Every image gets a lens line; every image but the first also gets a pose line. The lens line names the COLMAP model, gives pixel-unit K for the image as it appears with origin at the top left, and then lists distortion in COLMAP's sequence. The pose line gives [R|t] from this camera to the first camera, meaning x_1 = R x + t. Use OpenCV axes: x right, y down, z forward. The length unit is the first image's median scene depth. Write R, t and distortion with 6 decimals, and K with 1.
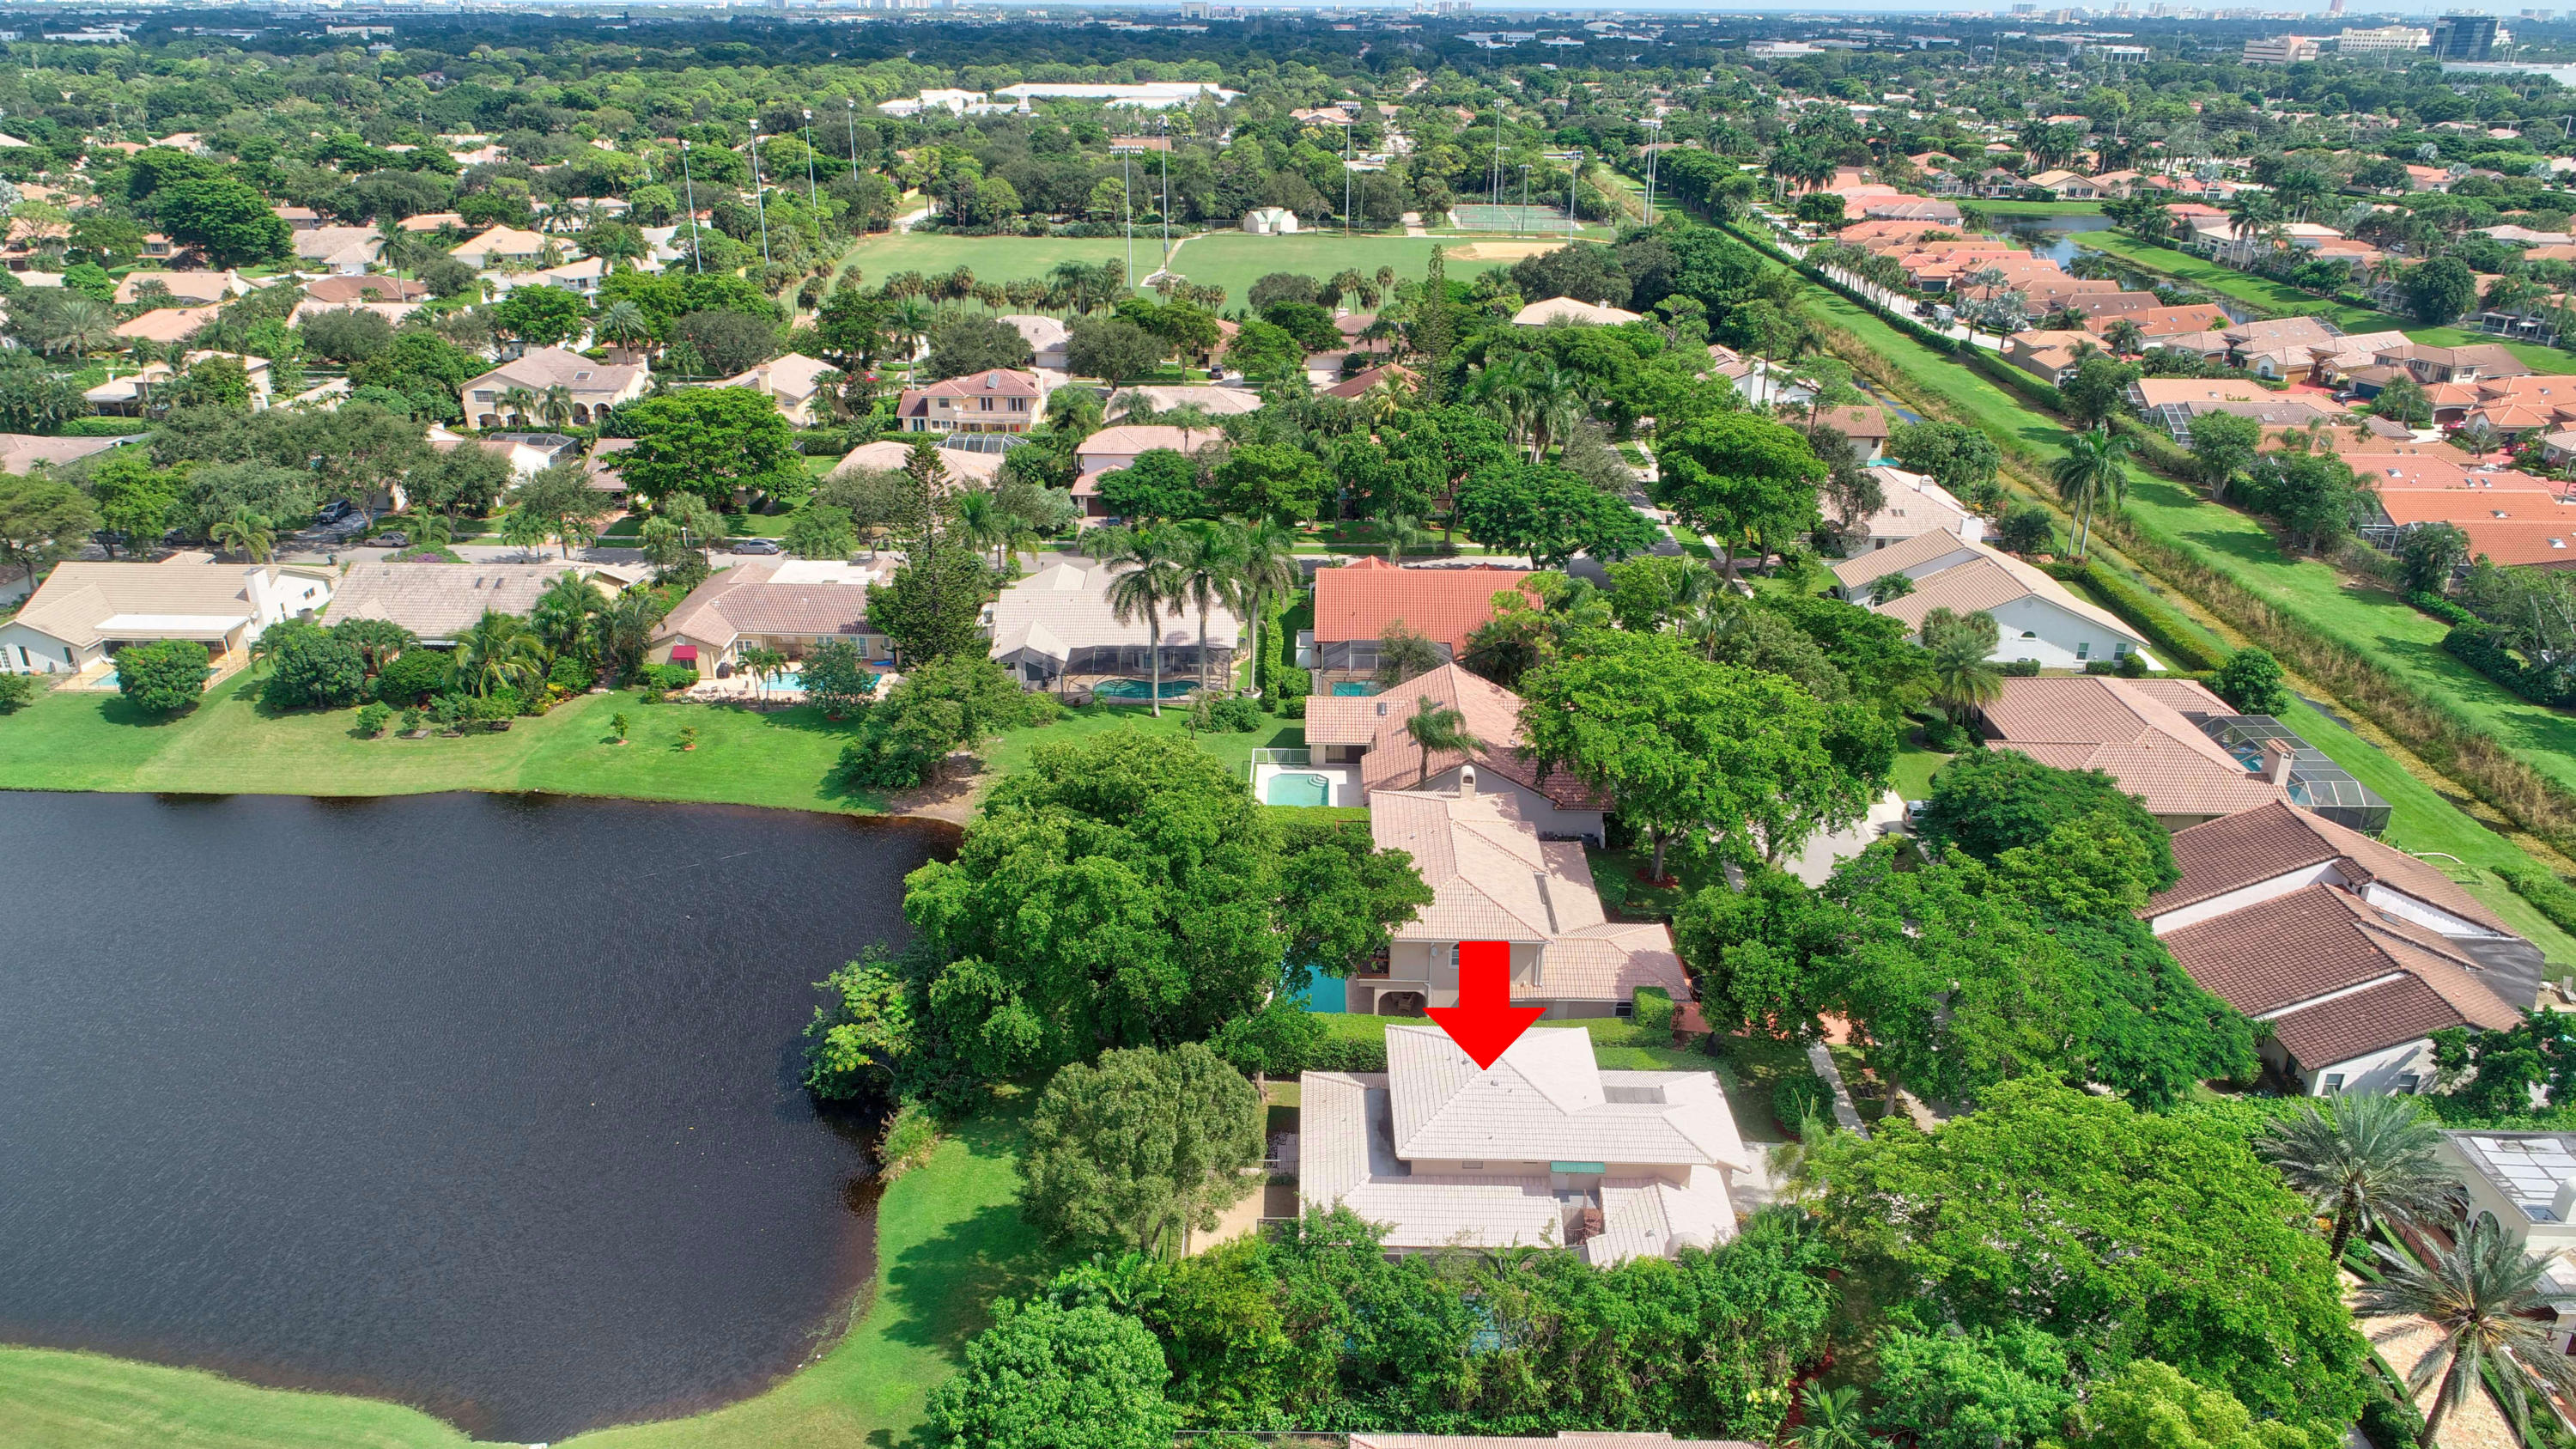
lens RADIAL K [[1770.9, 0, 1273.8], [0, 1770.9, 713.1], [0, 0, 1]] dist [0.002965, -0.001590]
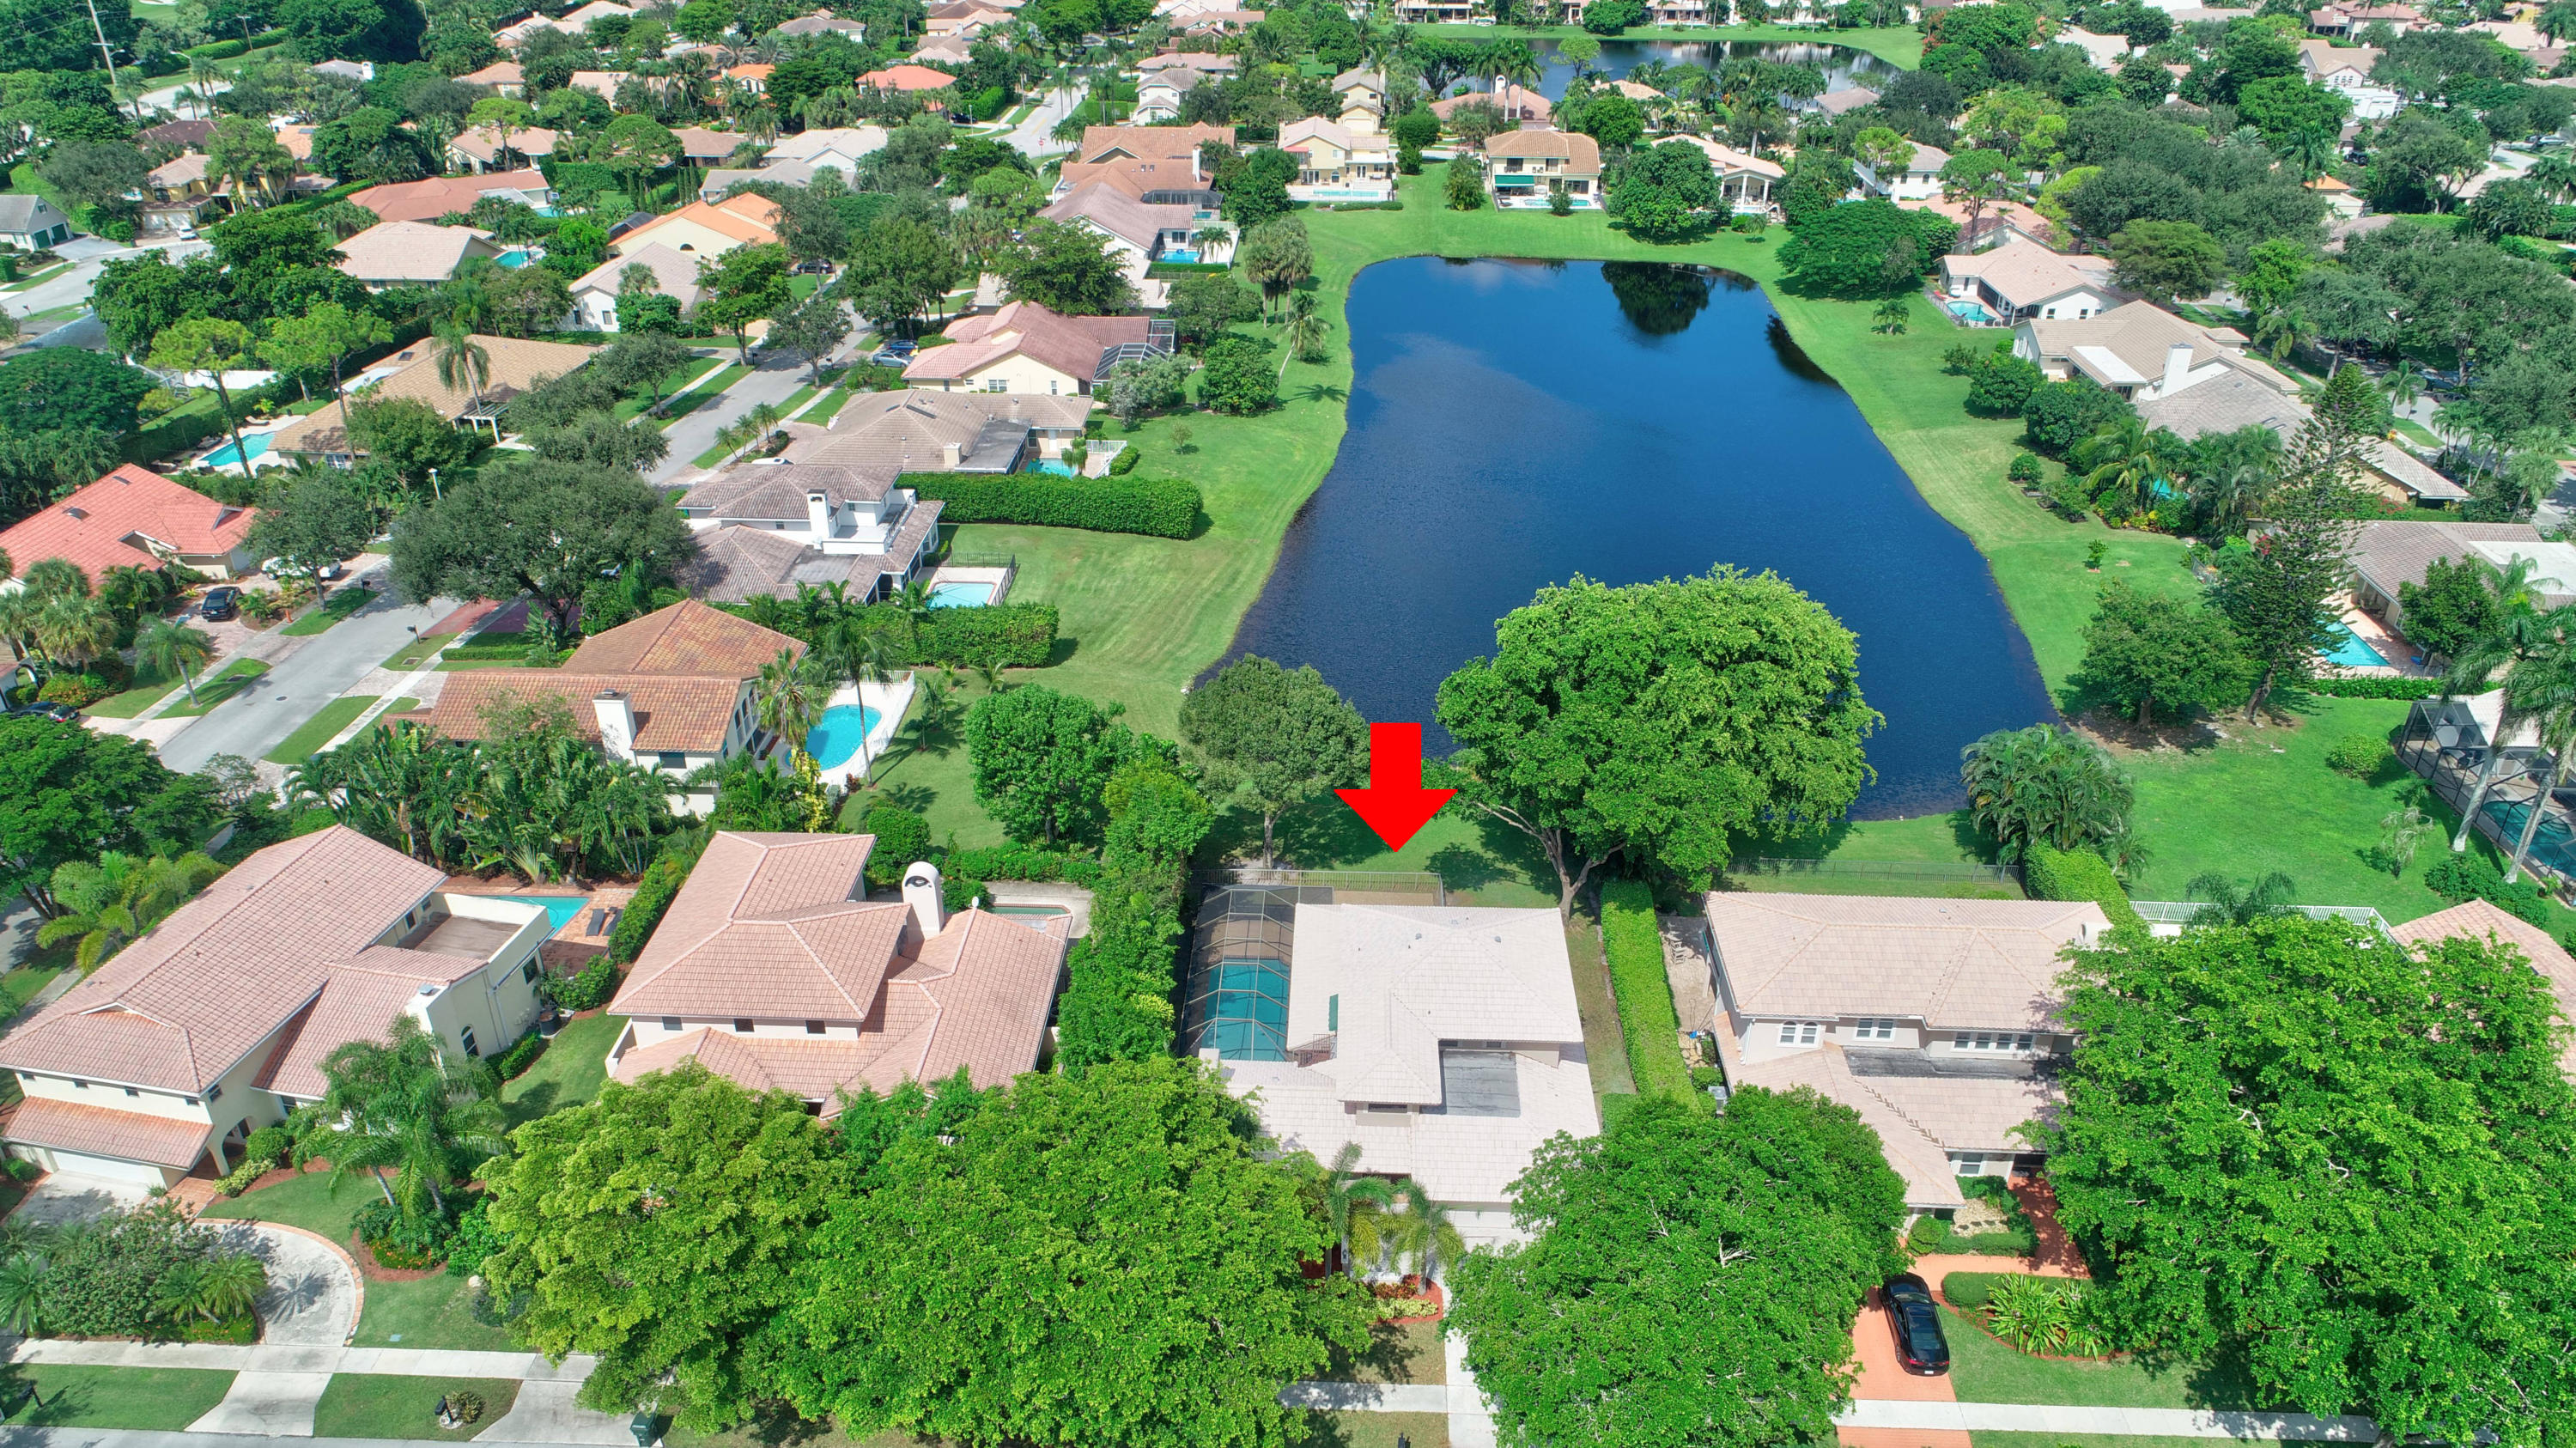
lens RADIAL K [[1770.8, 0, 1273.8], [0, 1770.8, 712.6], [0, 0, 1]] dist [0.002965, -0.001590]
pose [[-0.033910, 0.462015, -0.886224, 0.528145], [-0.380936, 0.813820, 0.438844, -0.167431], [0.923979, 0.352475, 0.148401, 0.409923]]
